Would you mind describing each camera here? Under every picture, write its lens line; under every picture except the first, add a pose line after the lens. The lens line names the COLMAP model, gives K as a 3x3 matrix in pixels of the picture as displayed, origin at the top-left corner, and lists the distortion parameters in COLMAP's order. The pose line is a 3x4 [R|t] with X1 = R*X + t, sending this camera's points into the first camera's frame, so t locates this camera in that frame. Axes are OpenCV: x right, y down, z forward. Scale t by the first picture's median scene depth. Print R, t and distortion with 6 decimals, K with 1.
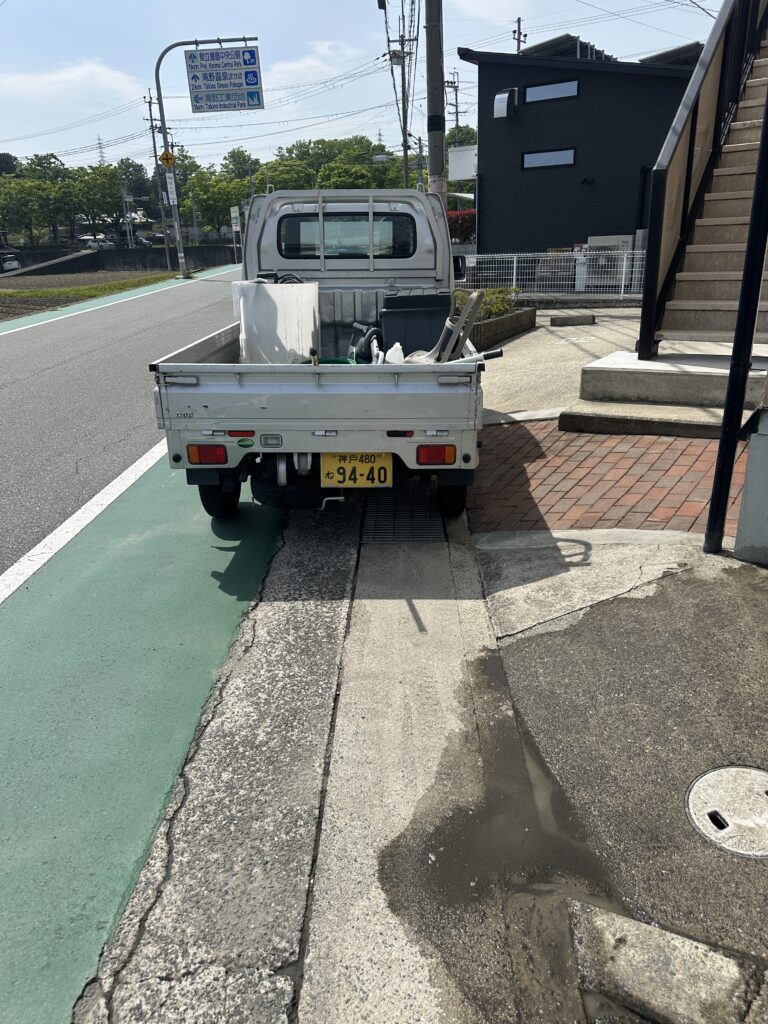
lens RADIAL K [[713.1, 0, 384.0], [0, 713.1, 512.0], [0, 0, 1]] dist [0.022068, -0.000309]
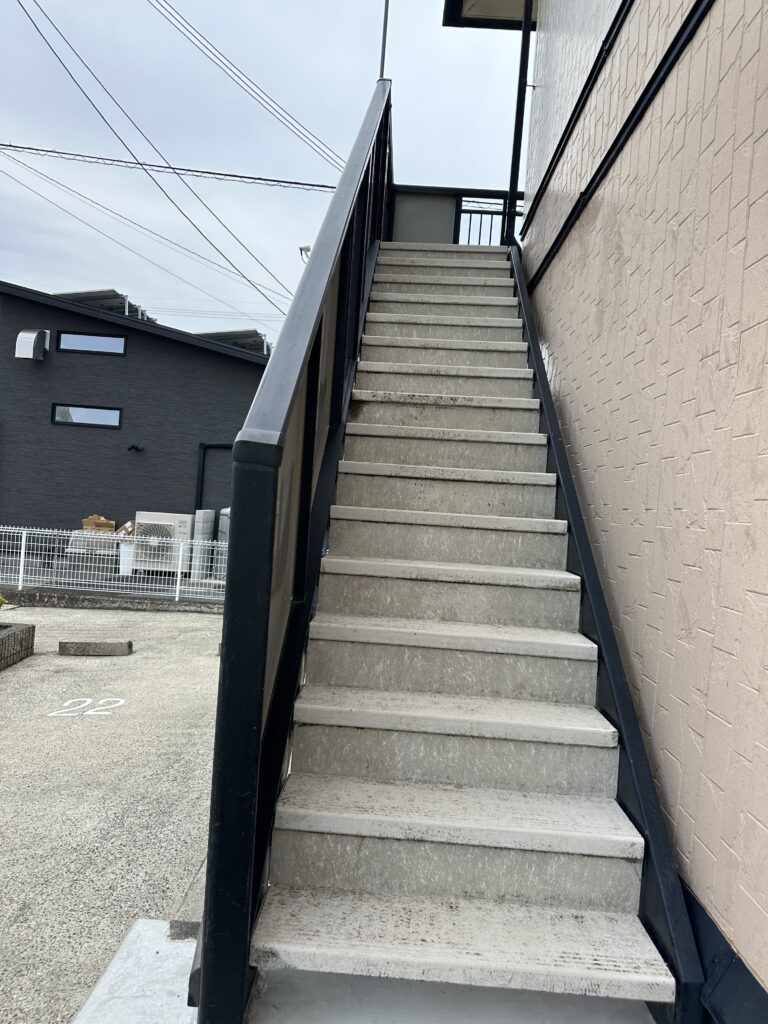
lens RADIAL K [[713.1, 0, 384.0], [0, 713.1, 512.0], [0, 0, 1]] dist [0.022068, -0.000309]
pose [[0.834908, 0.093213, 0.542439, 0.091057], [0.097522, 0.944906, -0.312476, -0.118612], [-0.541681, 0.313789, 0.779819, 0.253520]]
